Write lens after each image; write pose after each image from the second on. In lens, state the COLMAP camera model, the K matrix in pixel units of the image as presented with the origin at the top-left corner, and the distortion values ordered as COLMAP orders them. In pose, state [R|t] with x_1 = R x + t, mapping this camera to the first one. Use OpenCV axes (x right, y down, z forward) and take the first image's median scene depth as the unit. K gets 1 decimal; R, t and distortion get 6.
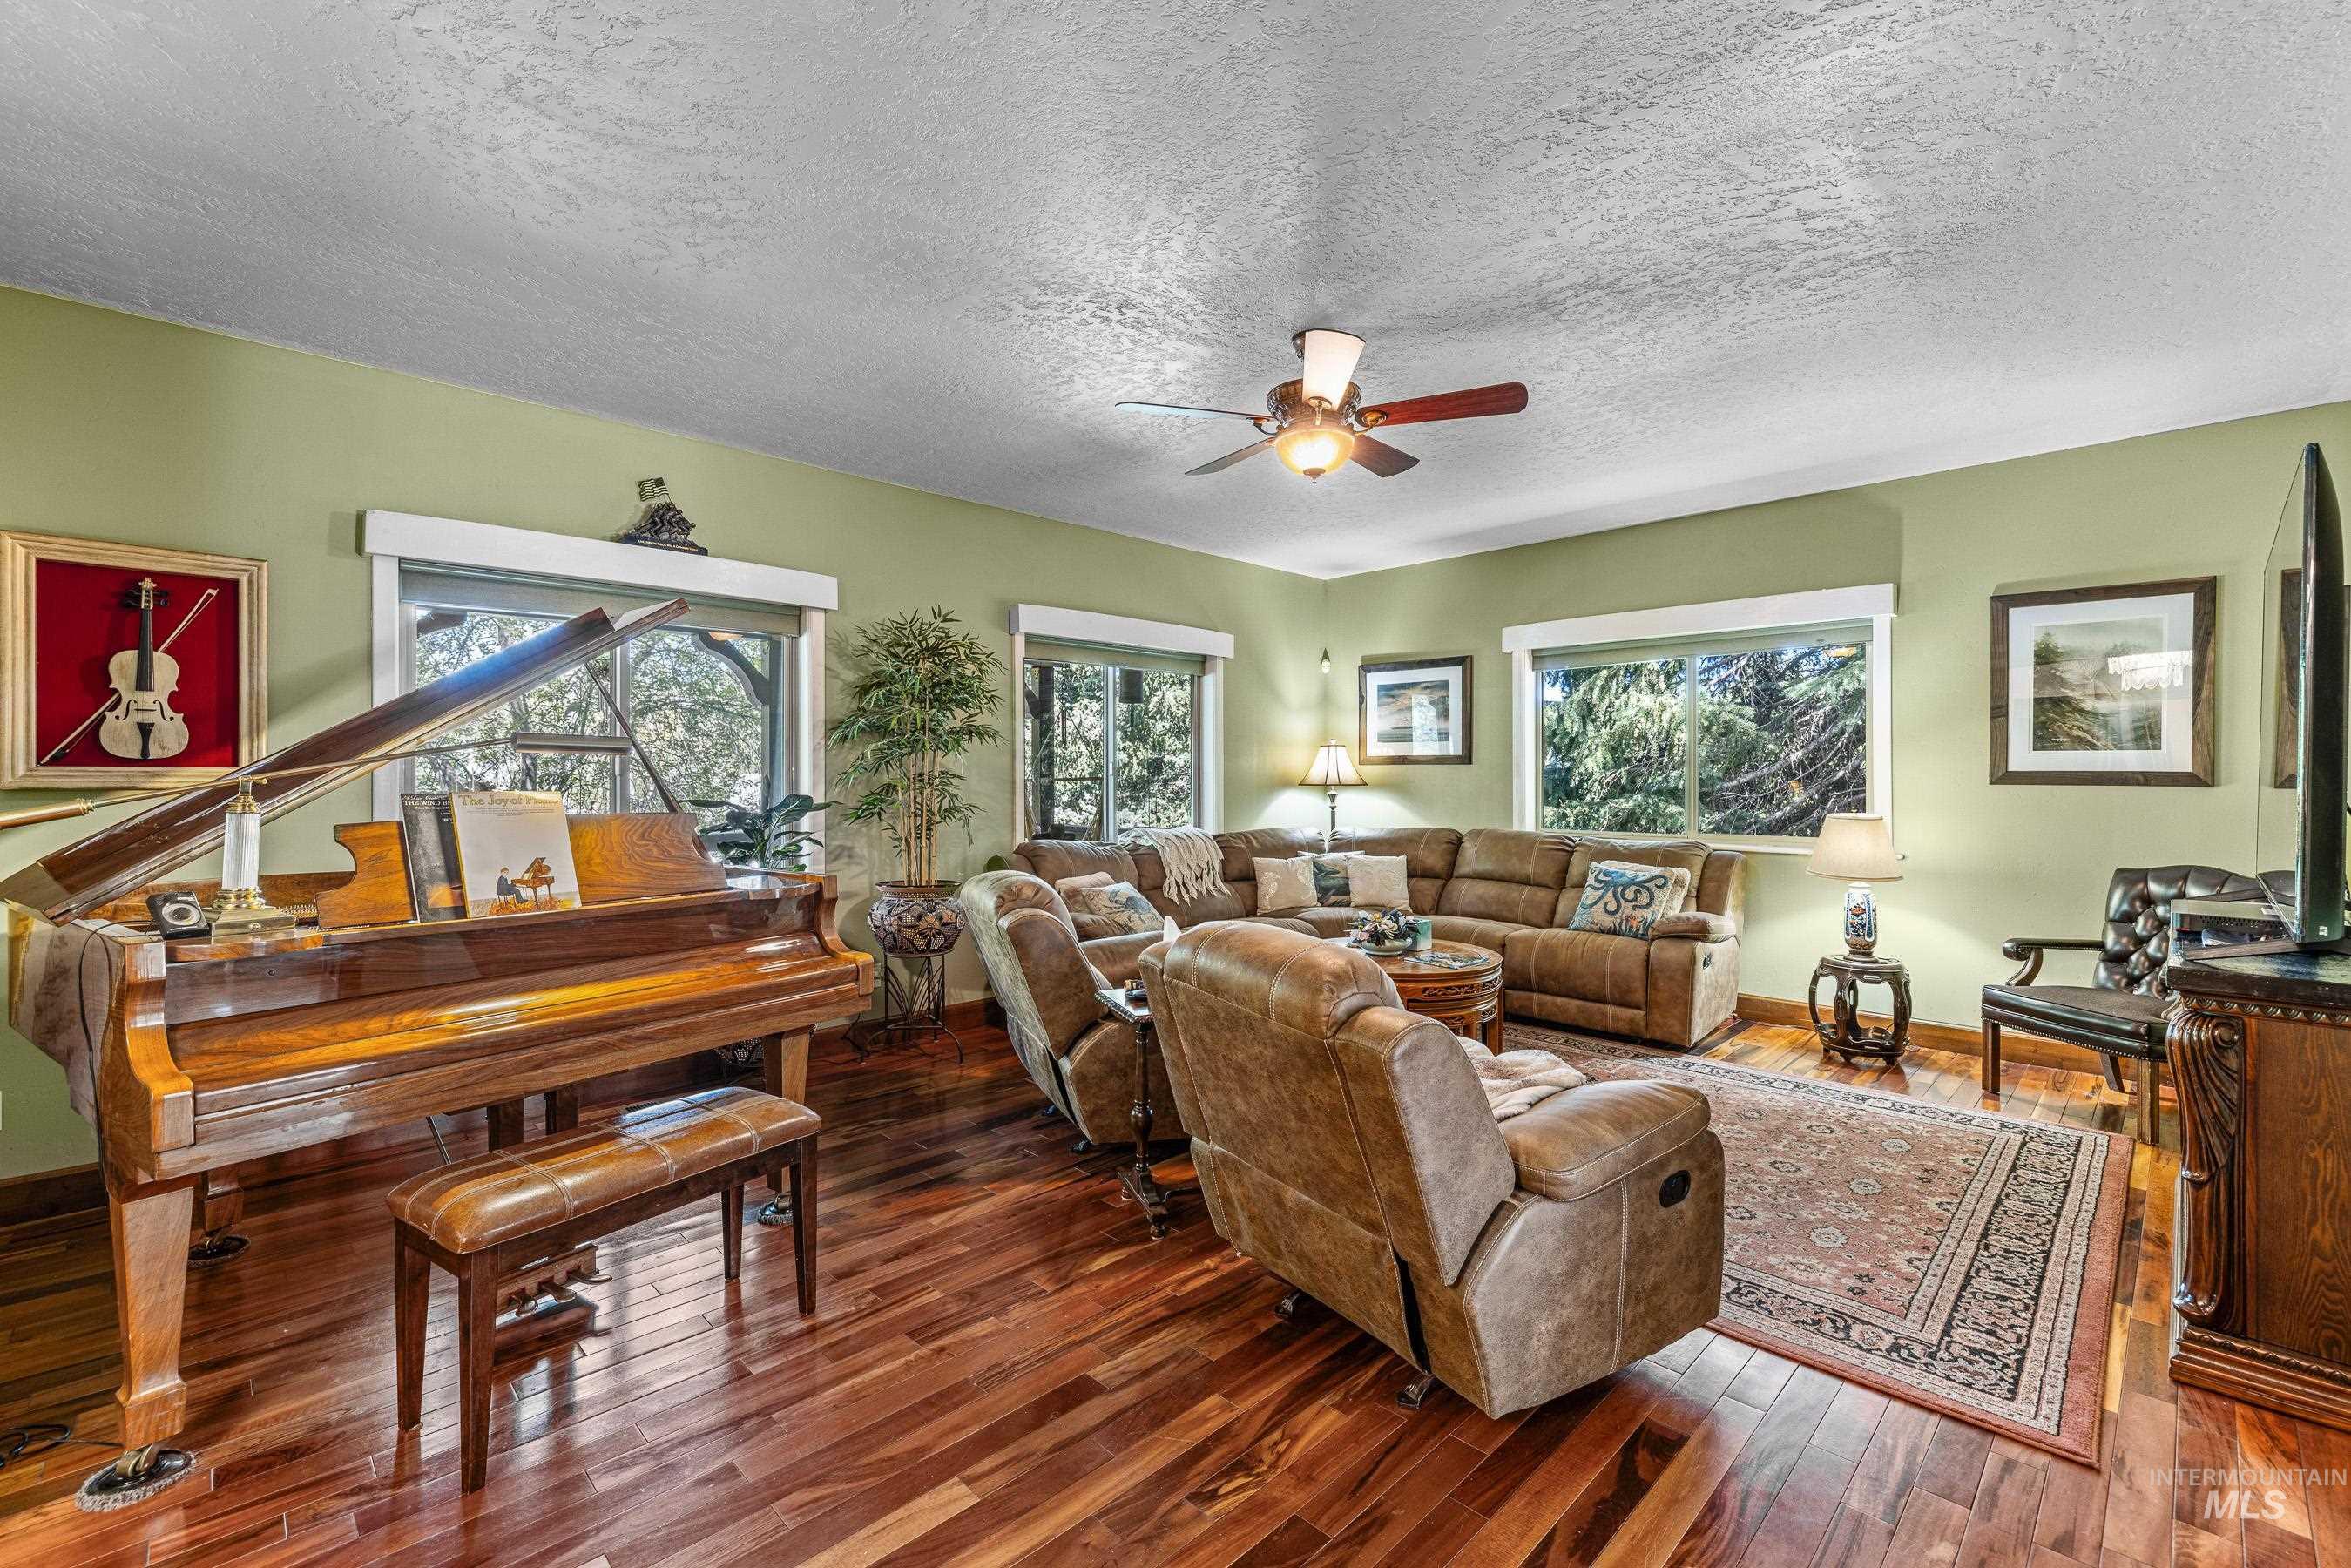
lens RADIAL K [[999.9, 0, 1172.4], [0, 999.9, 744.6], [0, 0, 1]] dist [-0.000040, -0.000008]
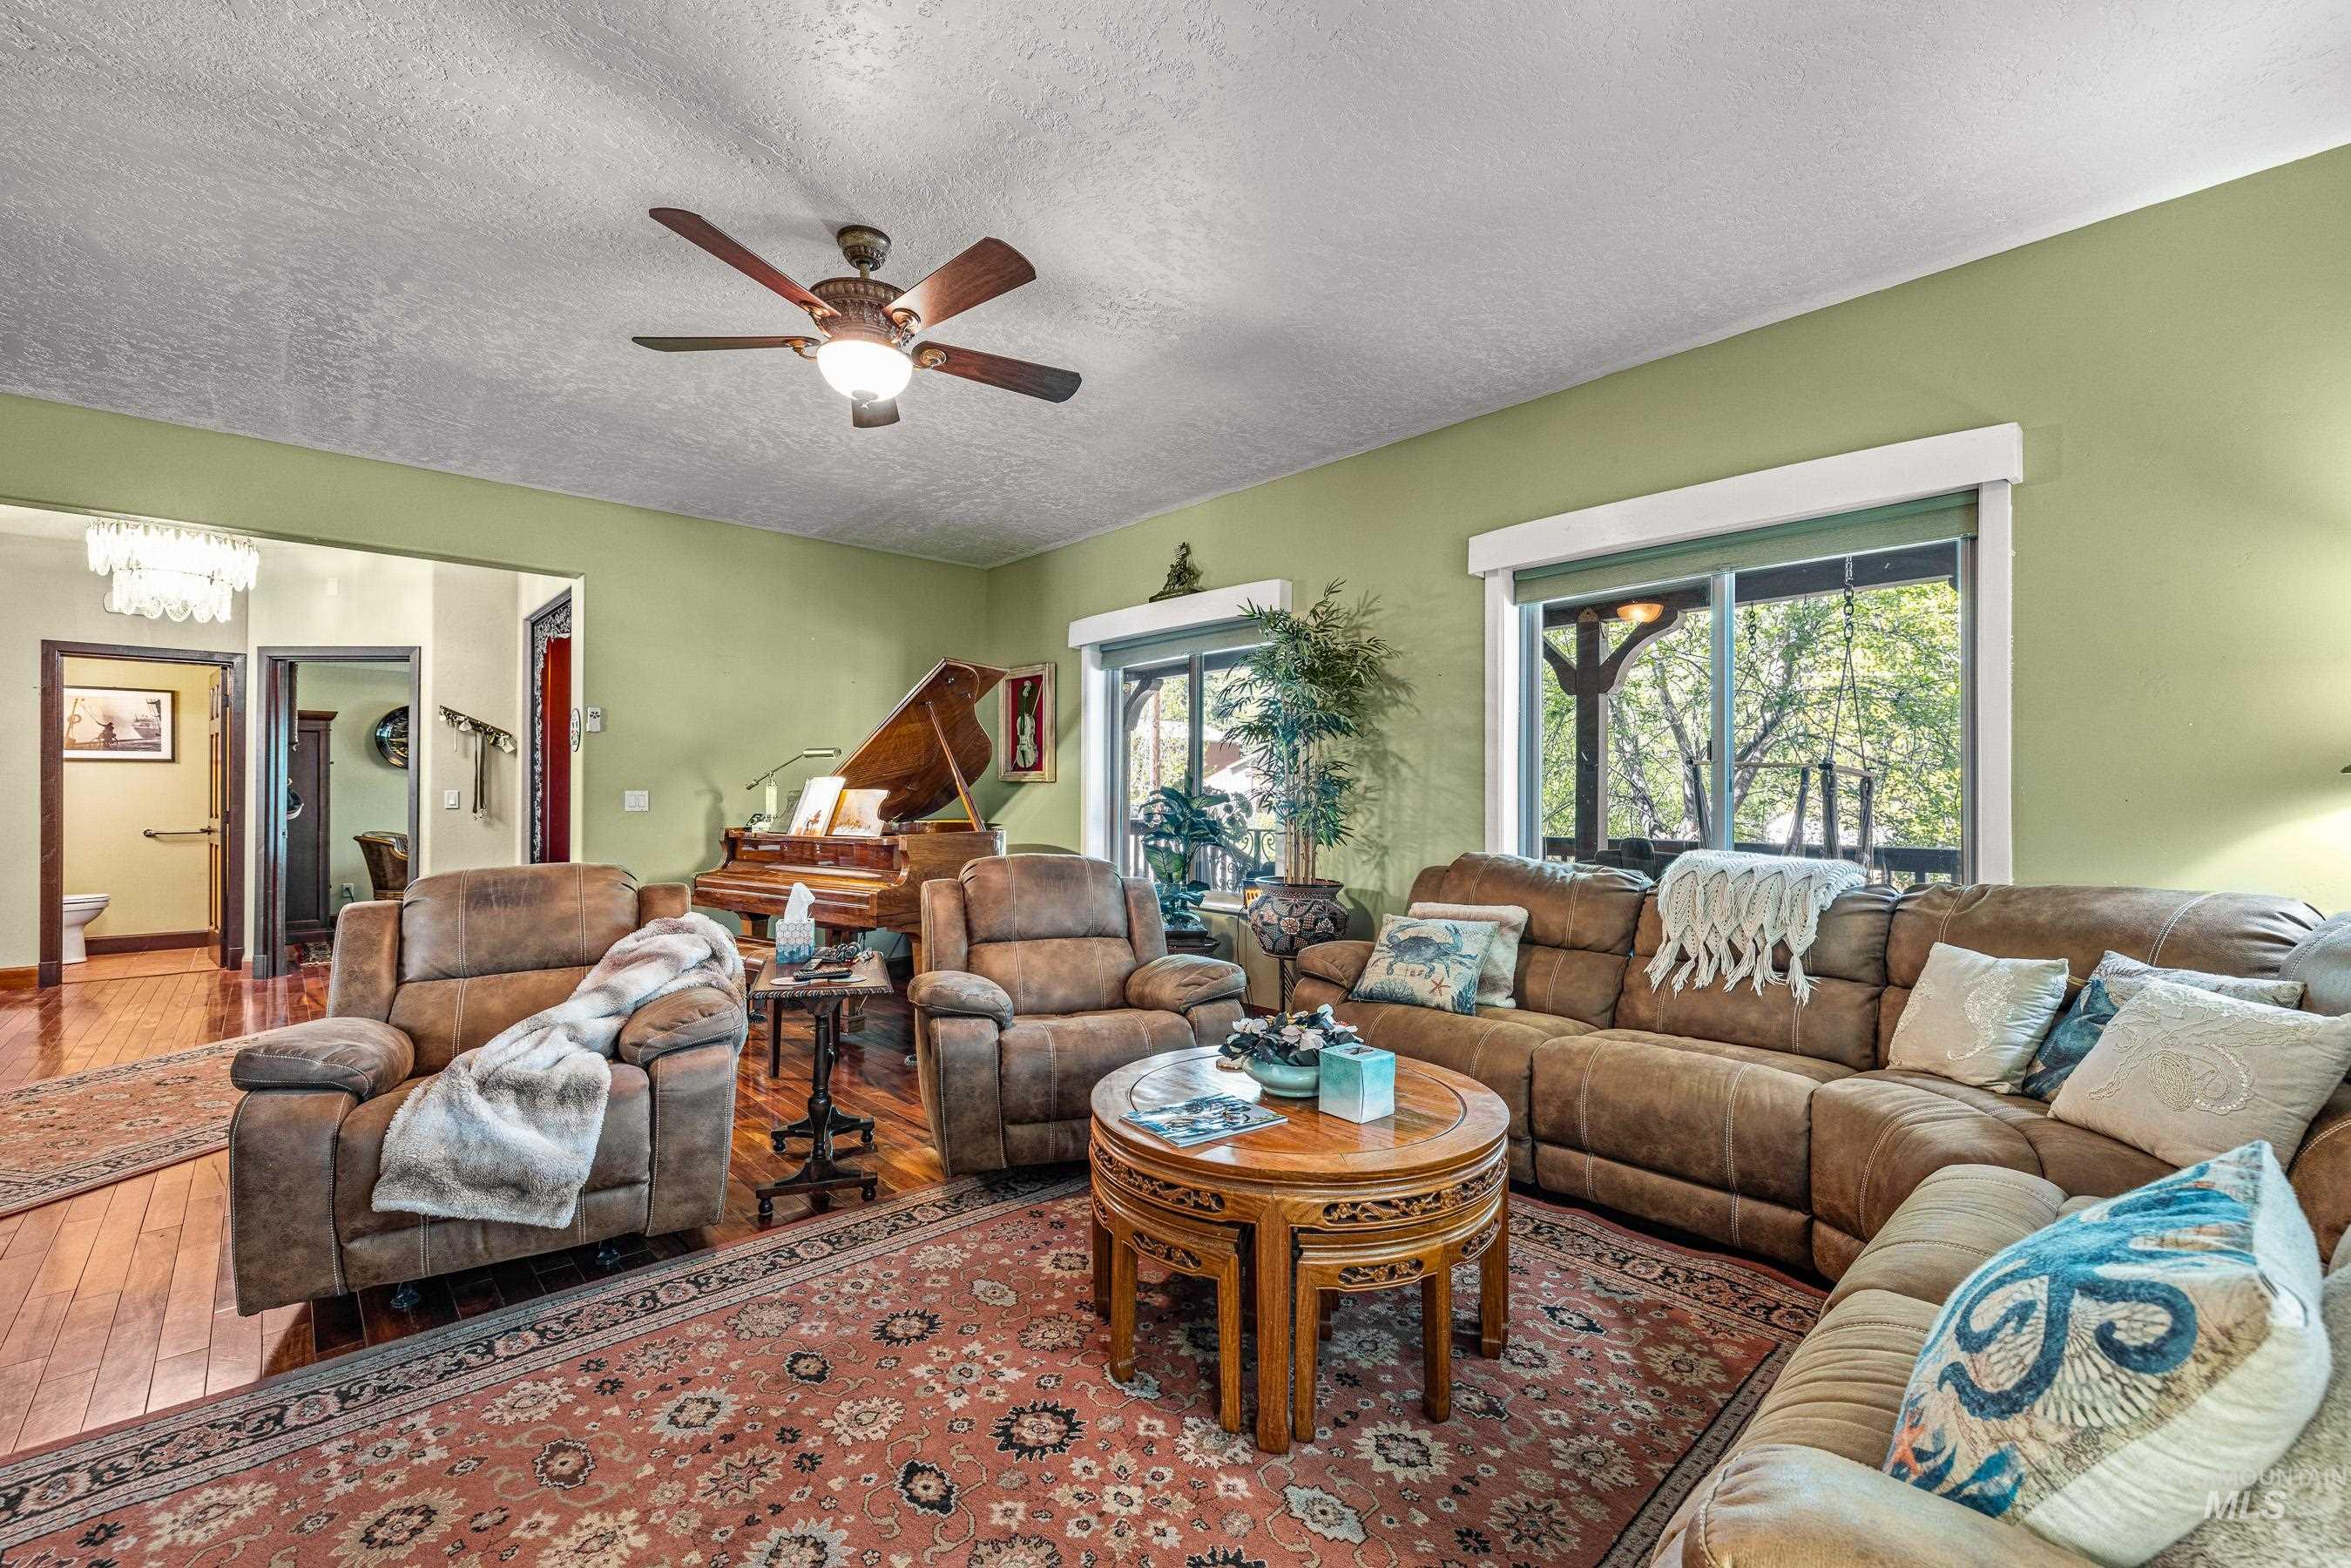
lens RADIAL K [[988.4, 0, 1175.5], [0, 988.4, 784.0], [0, 0, 1]] dist [0.001418, 0.000655]
pose [[-0.031470, -0.003698, -0.999498, 1.039144], [0.034368, 0.999398, -0.004779, 0.070355], [0.998914, -0.034502, -0.031324, 1.377150]]
